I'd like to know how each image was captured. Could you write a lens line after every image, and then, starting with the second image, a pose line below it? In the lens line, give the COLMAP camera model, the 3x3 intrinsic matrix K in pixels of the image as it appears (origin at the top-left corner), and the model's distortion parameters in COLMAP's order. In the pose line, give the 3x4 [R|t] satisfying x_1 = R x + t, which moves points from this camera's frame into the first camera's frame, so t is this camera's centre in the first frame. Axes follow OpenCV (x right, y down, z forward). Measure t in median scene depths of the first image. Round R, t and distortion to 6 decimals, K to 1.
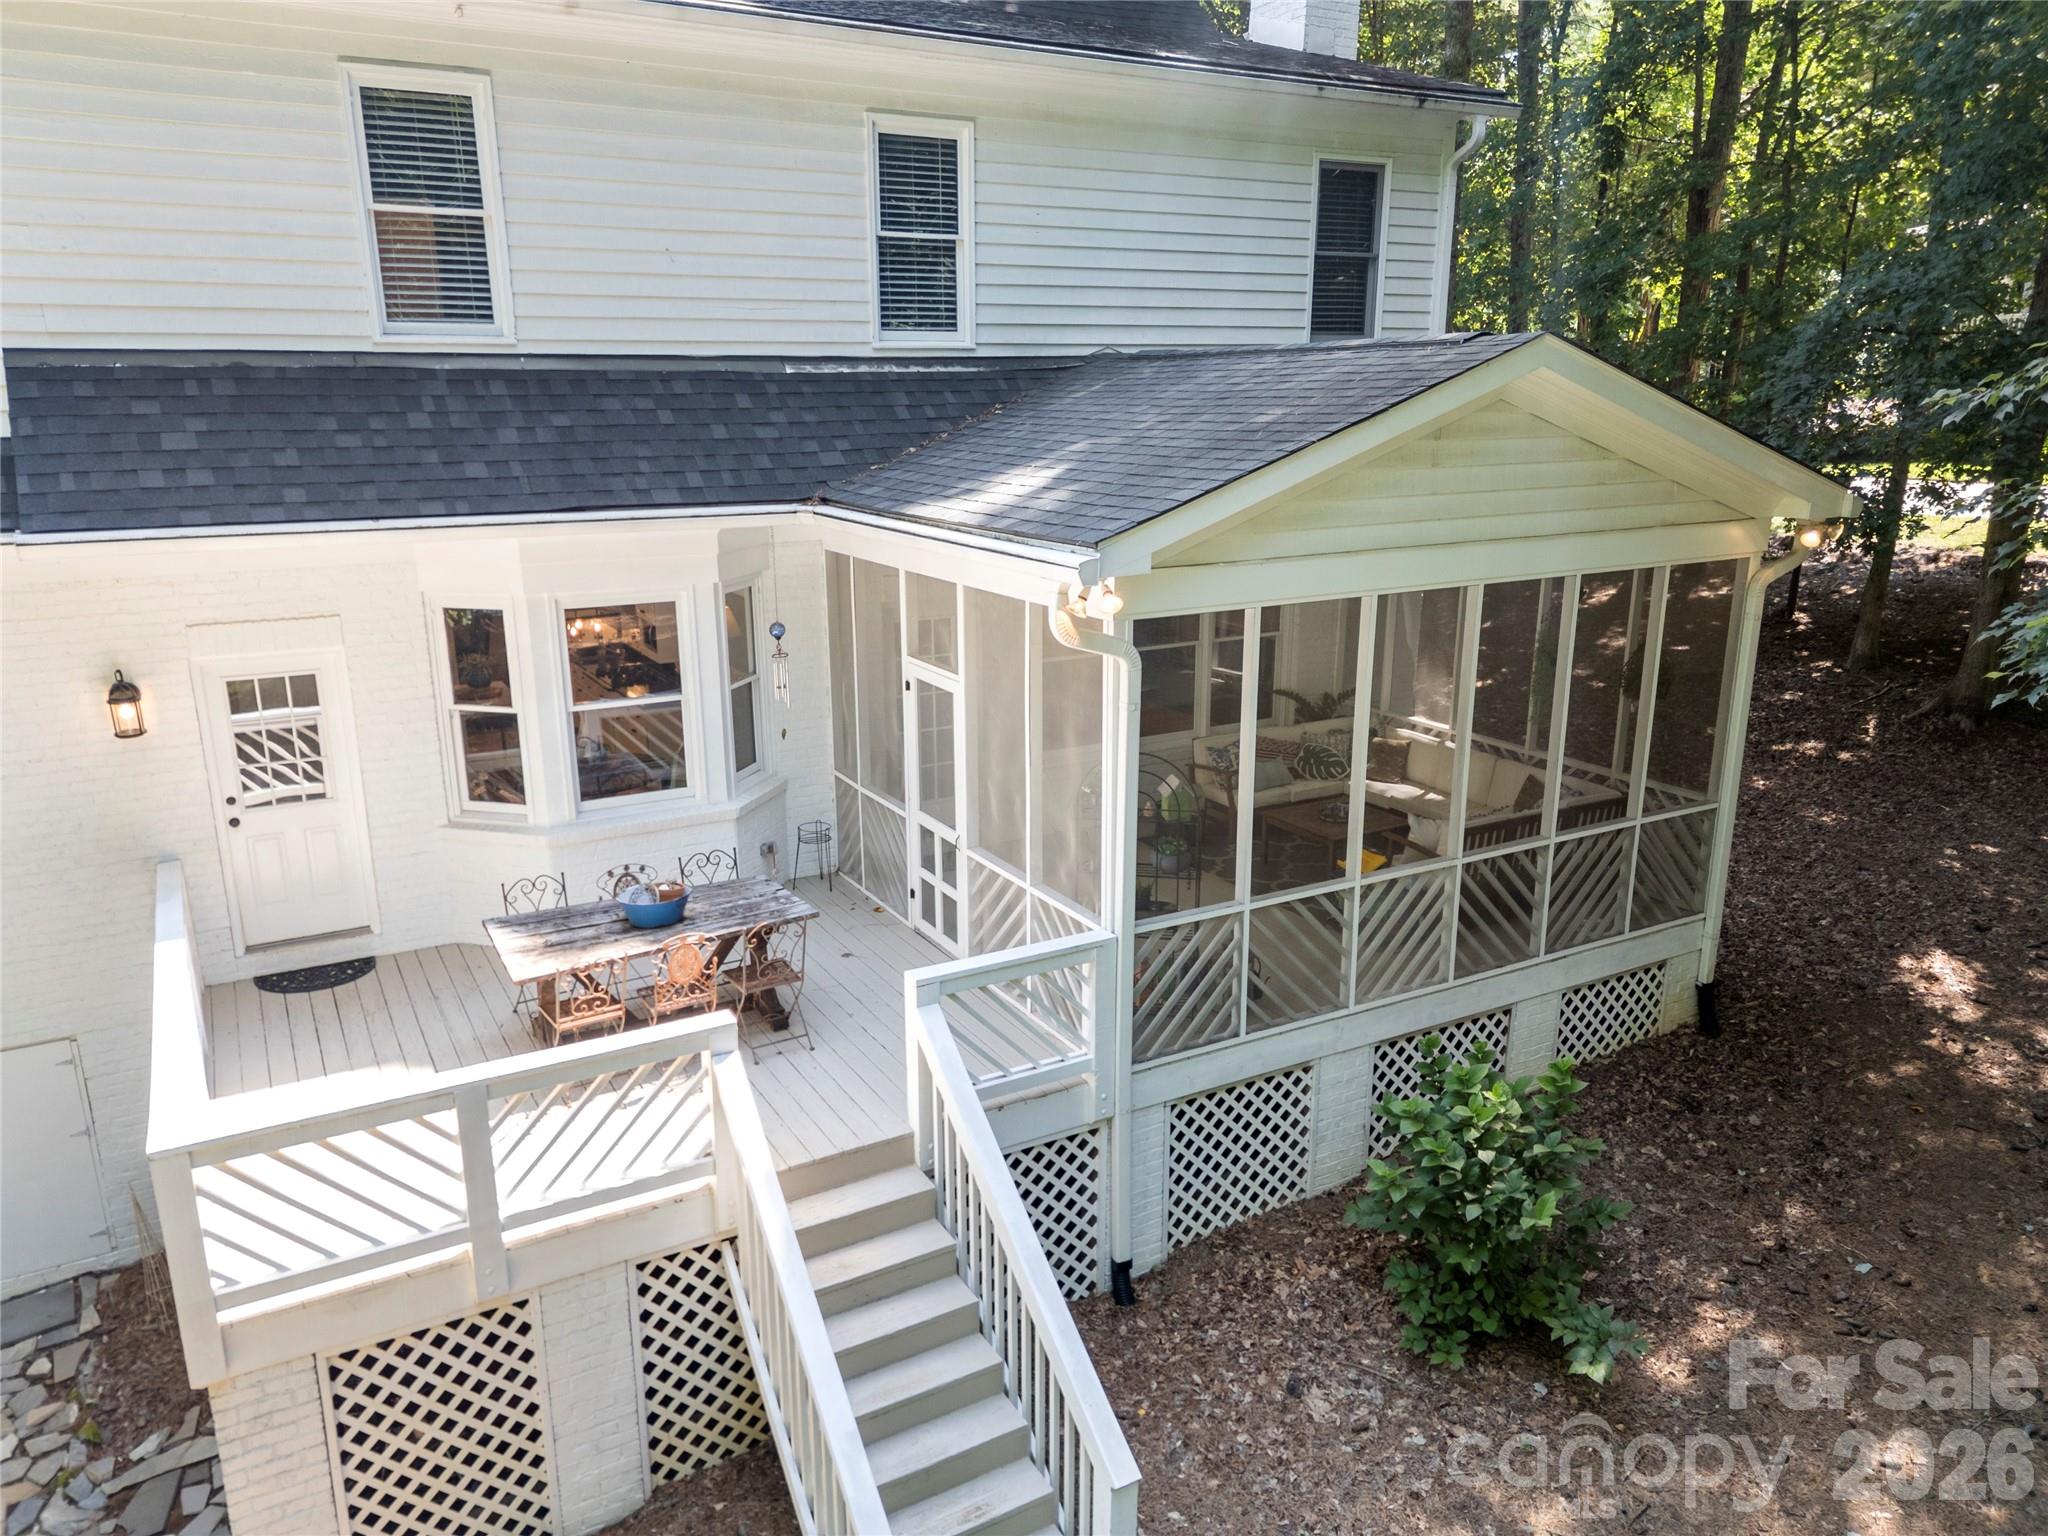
lens RADIAL K [[1431.1, 0, 1013.2], [0, 1431.1, 780.8], [0, 0, 1]] dist [0.052893, -0.002820]
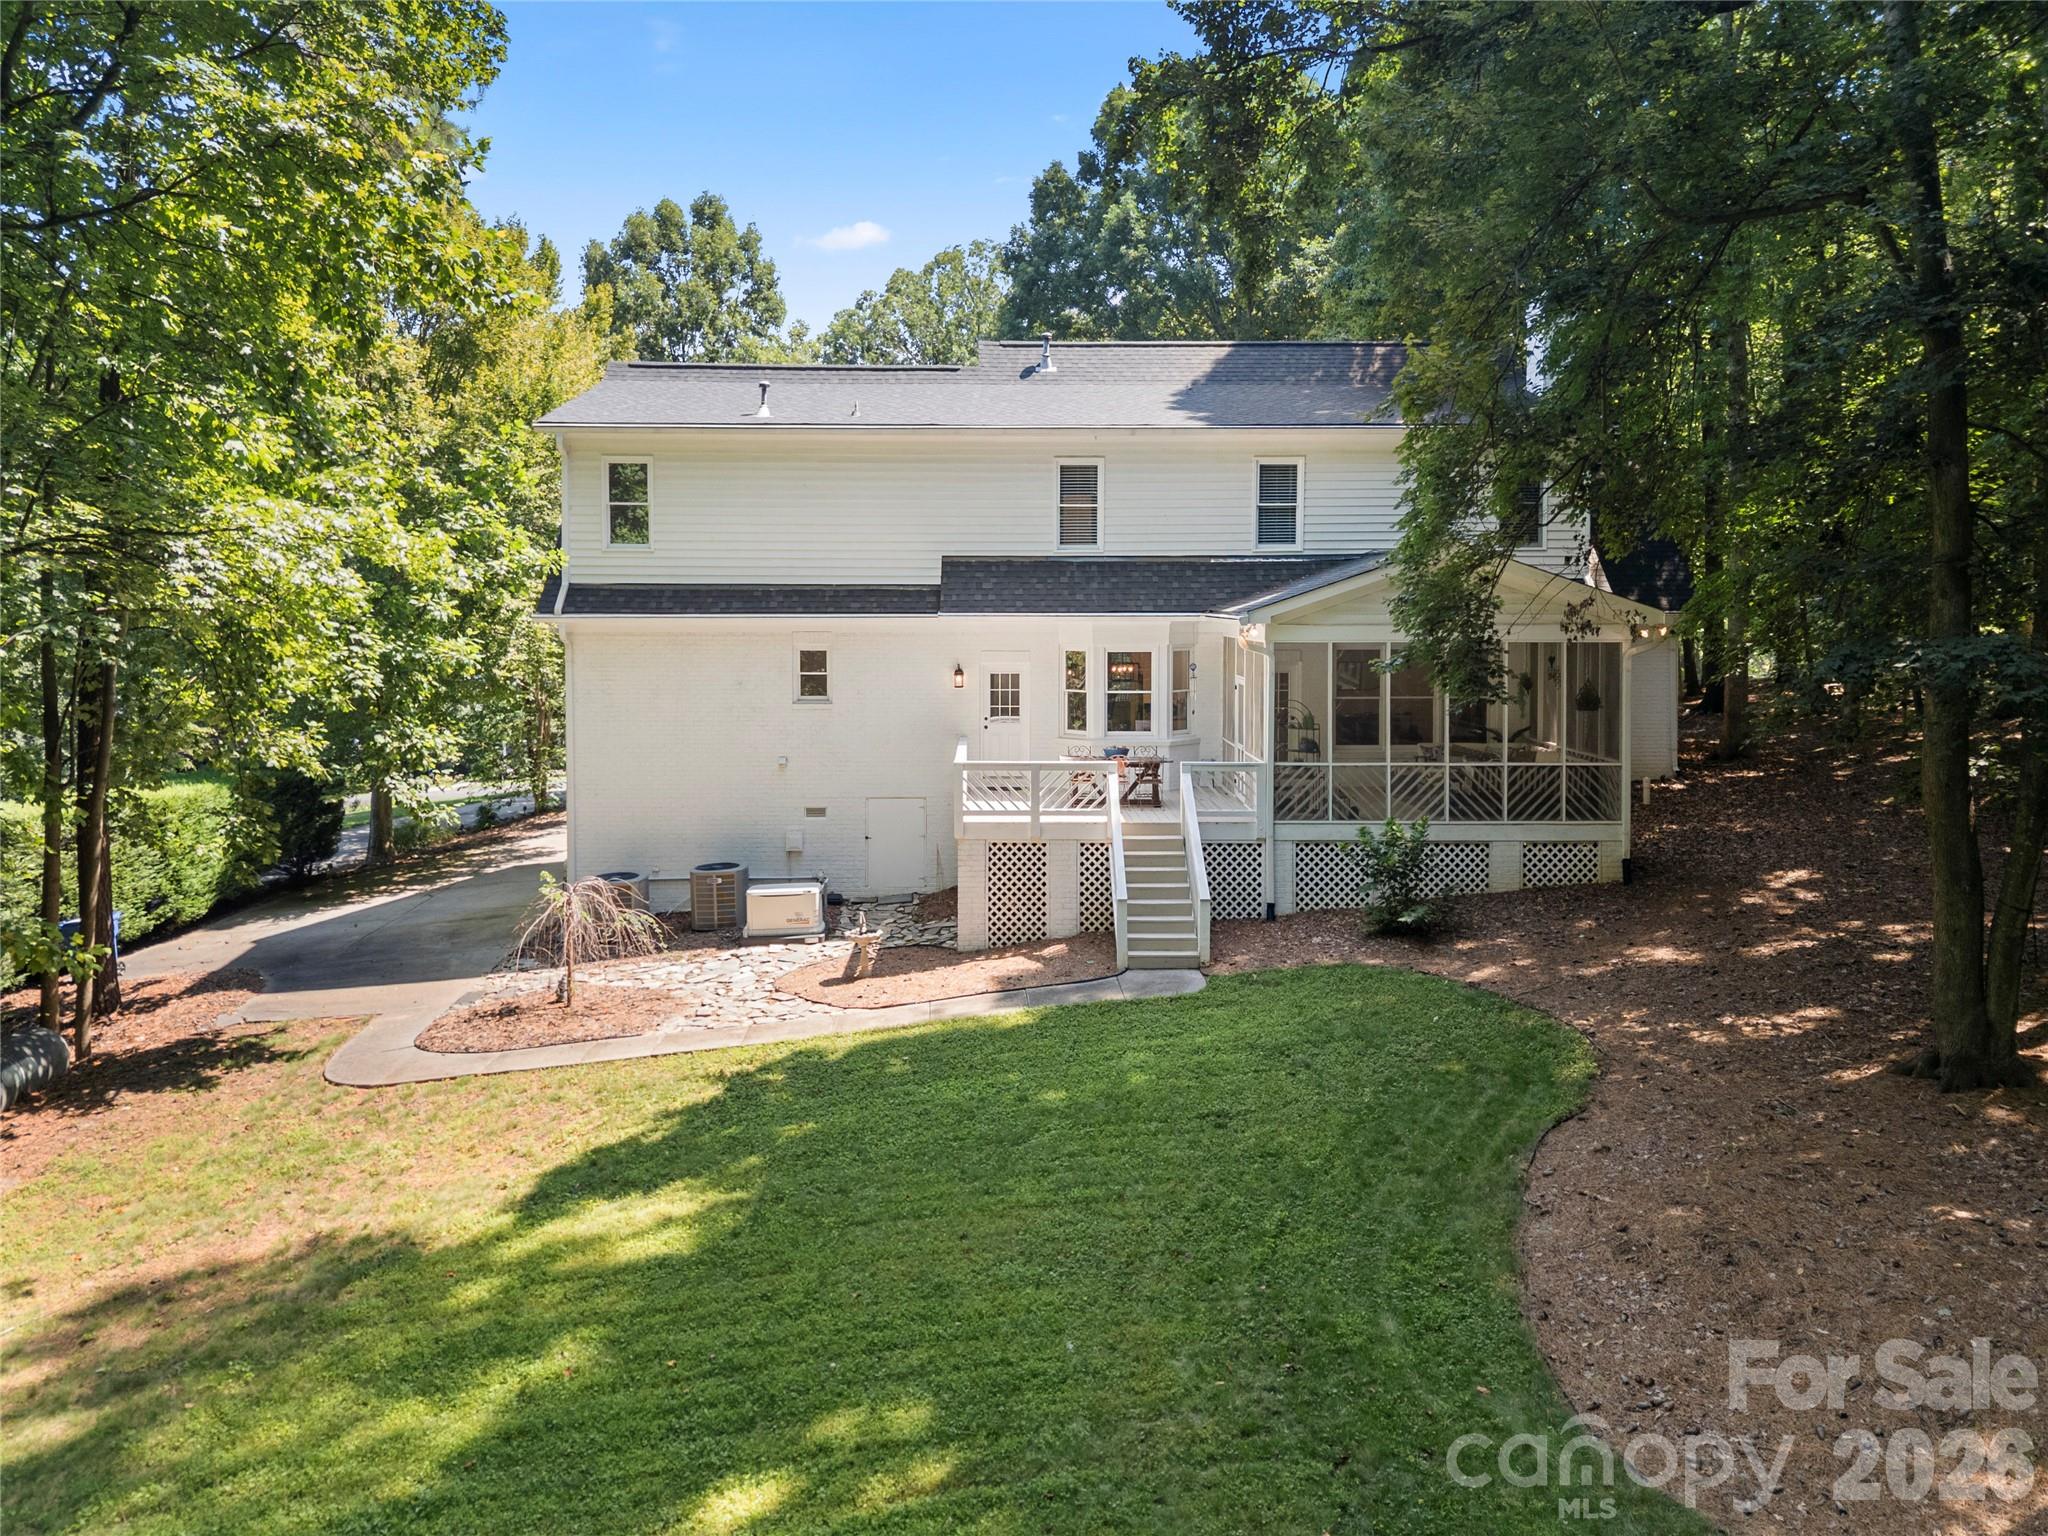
lens RADIAL K [[1431.1, 0, 1013.2], [0, 1431.1, 780.8], [0, 0, 1]] dist [0.052893, -0.002820]
pose [[0.880198, 0.063131, -0.470389, 0.739216], [-0.131471, 0.984761, -0.113846, 0.410822], [0.456033, 0.162049, 0.875085, -1.242130]]
